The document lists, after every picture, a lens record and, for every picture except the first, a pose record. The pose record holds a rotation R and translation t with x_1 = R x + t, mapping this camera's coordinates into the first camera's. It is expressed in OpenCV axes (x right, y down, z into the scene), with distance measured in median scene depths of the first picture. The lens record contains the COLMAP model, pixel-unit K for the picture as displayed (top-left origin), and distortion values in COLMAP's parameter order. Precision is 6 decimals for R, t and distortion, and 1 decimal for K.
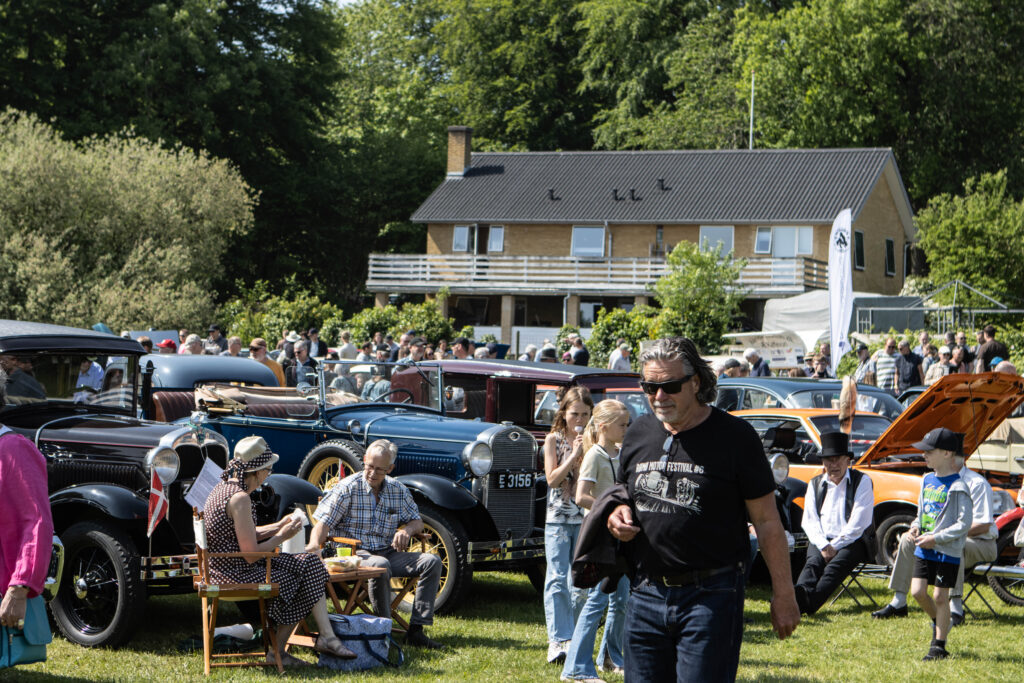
lens RADIAL K [[2228.4, 0, 512.0], [0, 2228.4, 341.5], [0, 0, 1]] dist [-0.229605, 3.238846]
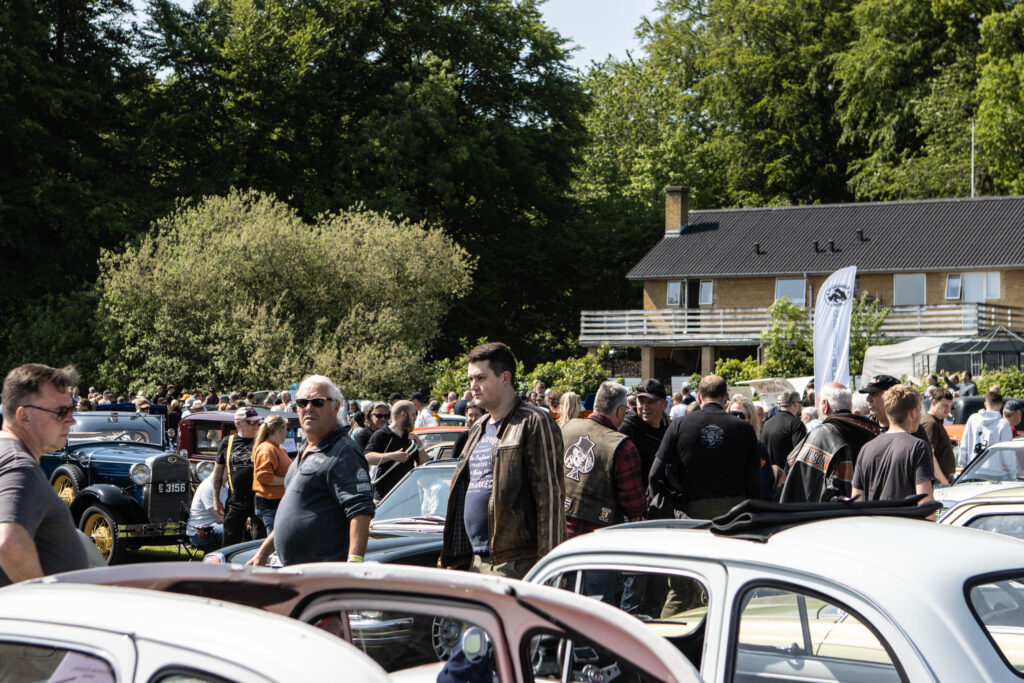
lens RADIAL K [[2416.1, 0, 512.0], [0, 2416.1, 341.5], [0, 0, 1]] dist [-0.058496, 0.973791]
pose [[0.978907, -0.027416, -0.202456, 0.137634], [0.023240, 0.999466, -0.022973, 0.001131], [0.202978, 0.017783, 0.979022, -0.142890]]
